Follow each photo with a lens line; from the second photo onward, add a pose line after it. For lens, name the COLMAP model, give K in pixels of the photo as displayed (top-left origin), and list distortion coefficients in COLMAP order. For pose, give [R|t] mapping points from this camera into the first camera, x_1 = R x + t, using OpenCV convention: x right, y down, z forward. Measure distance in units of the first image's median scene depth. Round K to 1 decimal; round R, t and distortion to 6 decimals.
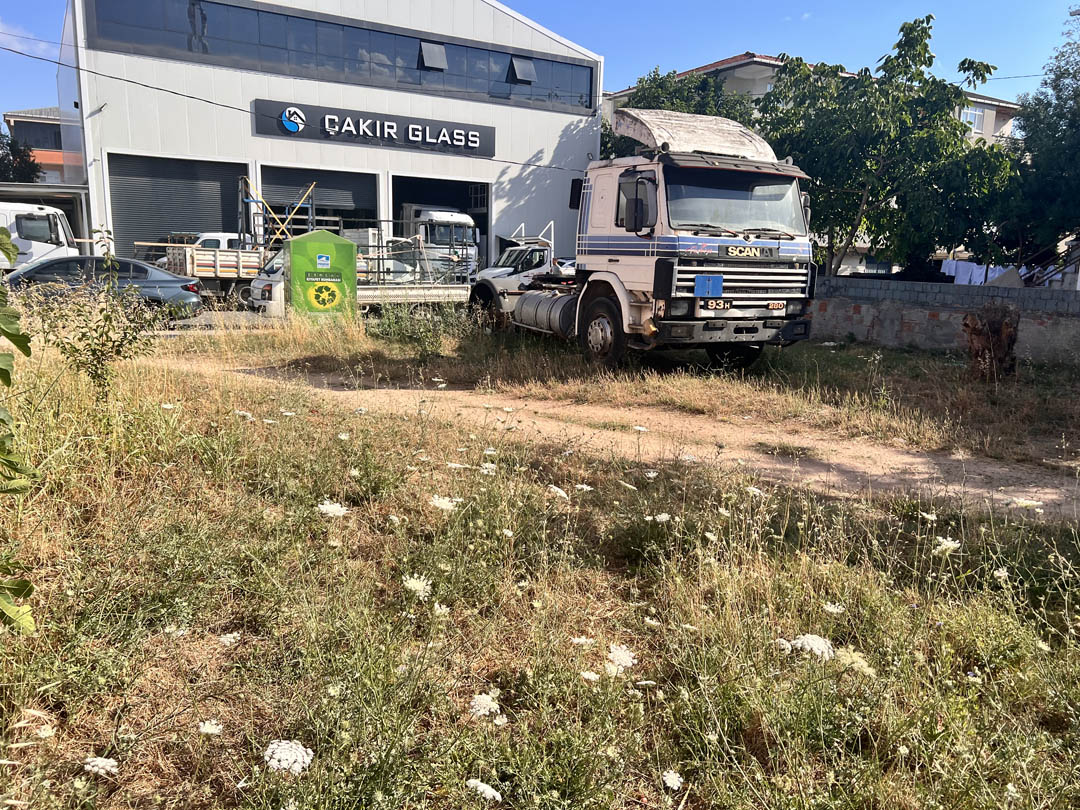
lens RADIAL K [[810.7, 0, 545.2], [0, 810.7, 412.4], [0, 0, 1]] dist [0.067954, -0.081929]
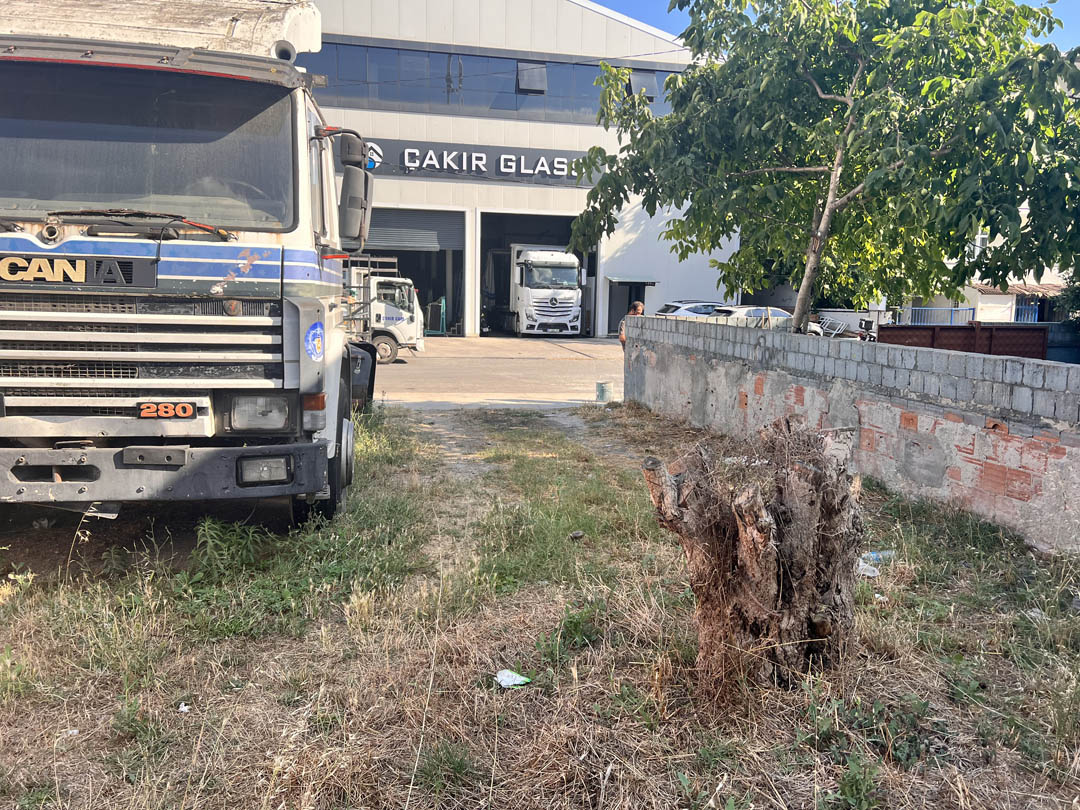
lens RADIAL K [[810.7, 0, 535.0], [0, 810.7, 399.1], [0, 0, 1]] dist [0.067954, -0.081929]
pose [[0.946733, 0.033403, -0.320282, 0.401799], [-0.056370, 0.996439, -0.062706, -0.085417], [0.317047, 0.077420, 0.945245, 0.487392]]
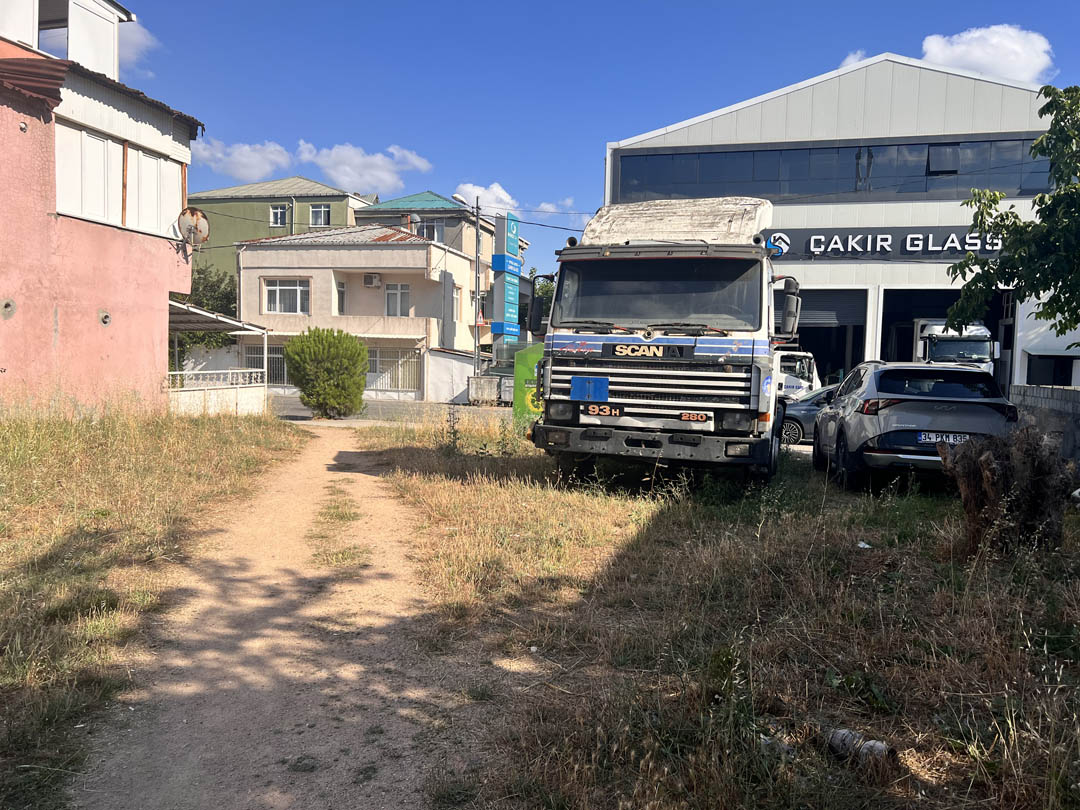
lens RADIAL K [[810.7, 0, 536.2], [0, 810.7, 408.1], [0, 0, 1]] dist [0.067954, -0.081929]
pose [[0.698300, 0.035114, -0.714943, 0.524701], [-0.144538, 0.985139, -0.092788, -0.030346], [0.701060, 0.168130, 0.692998, 0.239256]]
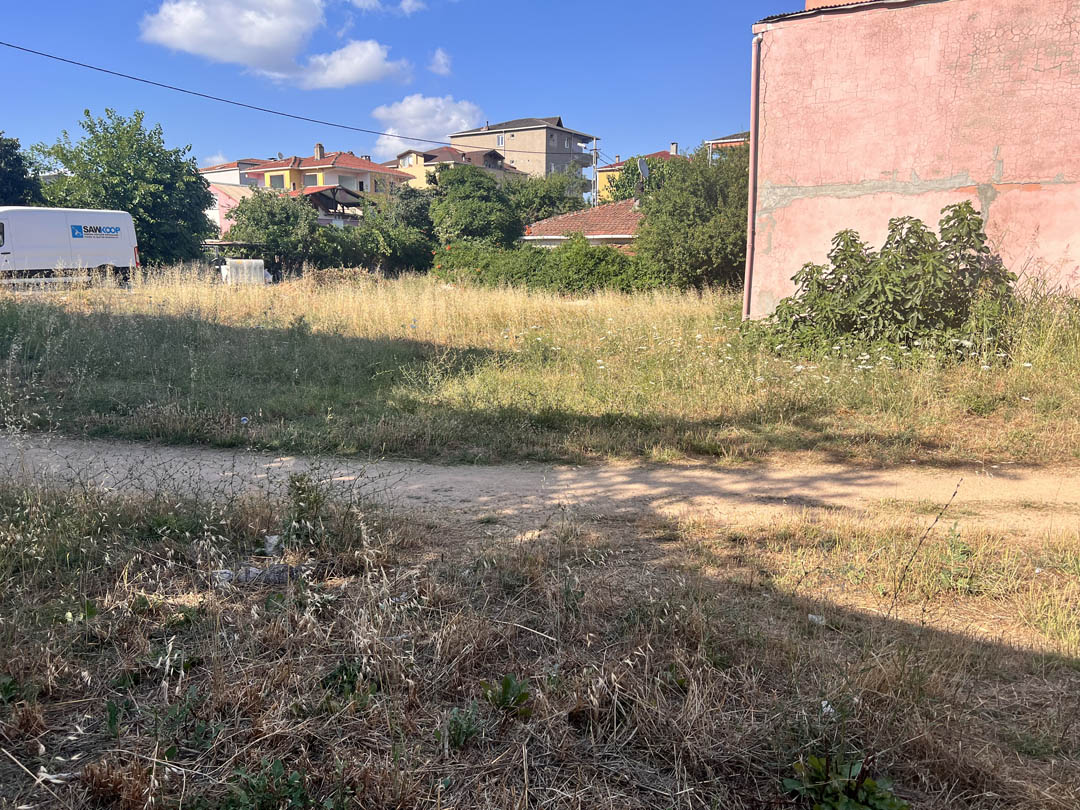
lens RADIAL K [[810.7, 0, 532.0], [0, 810.7, 410.6], [0, 0, 1]] dist [0.067954, -0.081929]
pose [[-0.909336, 0.044367, -0.413689, 0.452301], [-0.104449, 0.938114, 0.330202, -0.119153], [0.402738, 0.343474, -0.848427, 0.693316]]
